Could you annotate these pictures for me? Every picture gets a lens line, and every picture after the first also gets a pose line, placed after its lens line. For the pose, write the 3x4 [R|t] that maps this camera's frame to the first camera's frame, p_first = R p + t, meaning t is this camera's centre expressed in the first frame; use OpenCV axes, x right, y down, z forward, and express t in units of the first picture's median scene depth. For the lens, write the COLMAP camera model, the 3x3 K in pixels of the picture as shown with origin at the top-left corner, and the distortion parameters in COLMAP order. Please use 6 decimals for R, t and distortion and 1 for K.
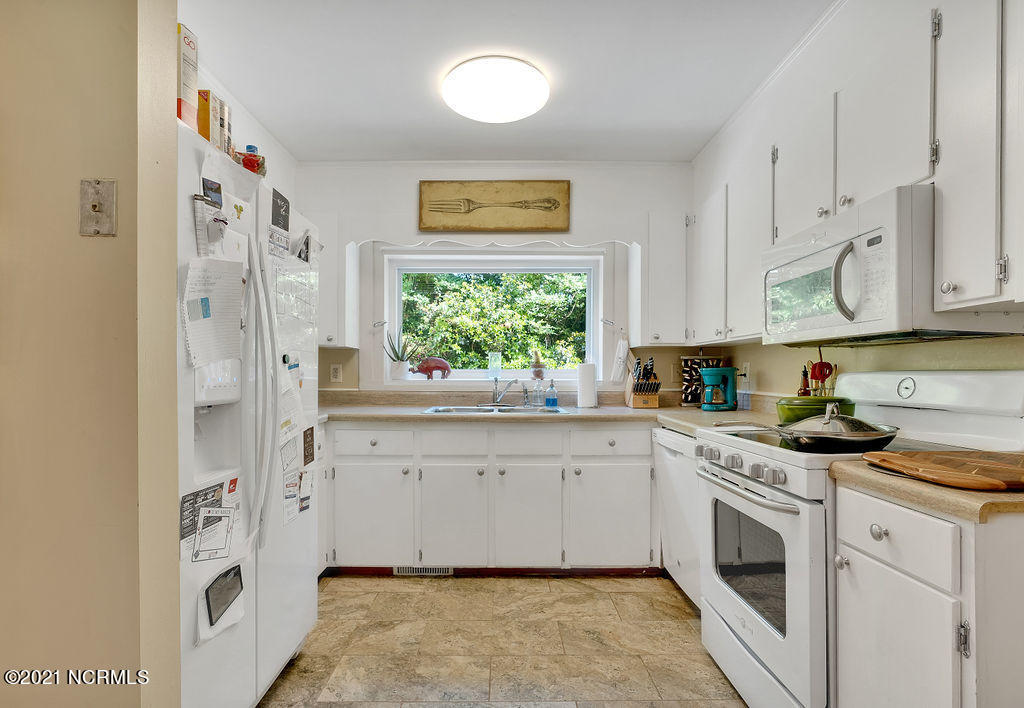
lens RADIAL K [[512.7, 0, 500.8], [0, 512.7, 378.6], [0, 0, 1]] dist [-0.020755, 0.001920]
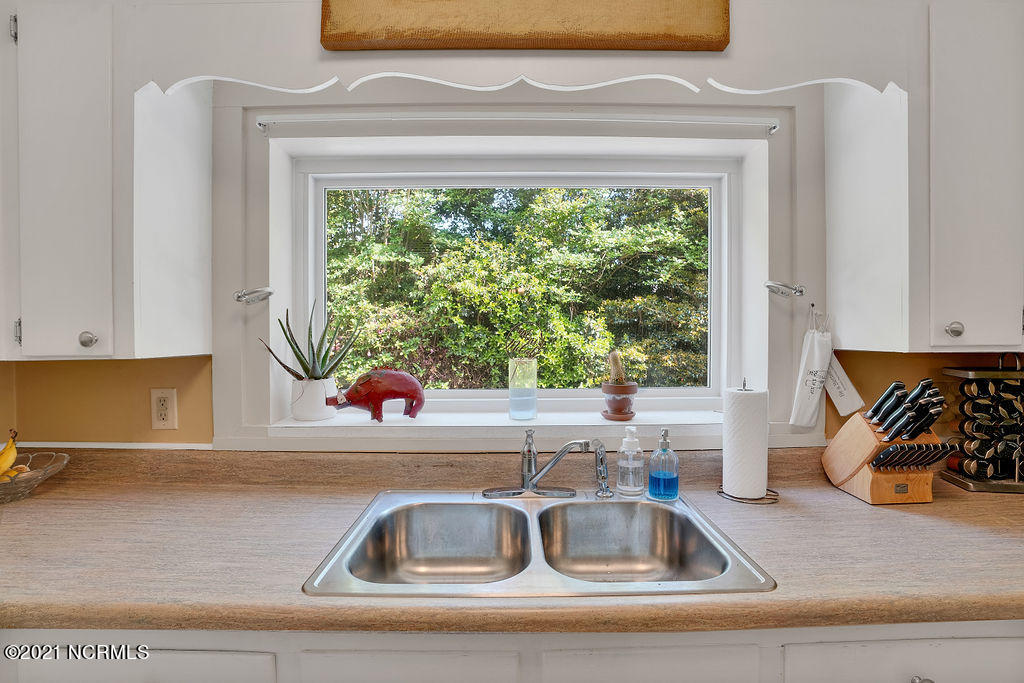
lens RADIAL K [[495.2, 0, 514.6], [0, 495.2, 343.6], [0, 0, 1]] dist [-0.031599, 0.007221]
pose [[0.999890, -0.005908, 0.013601, -0.024339], [0.005863, 0.999977, 0.003360, -0.065055], [-0.013621, -0.003280, 0.999902, 0.562475]]
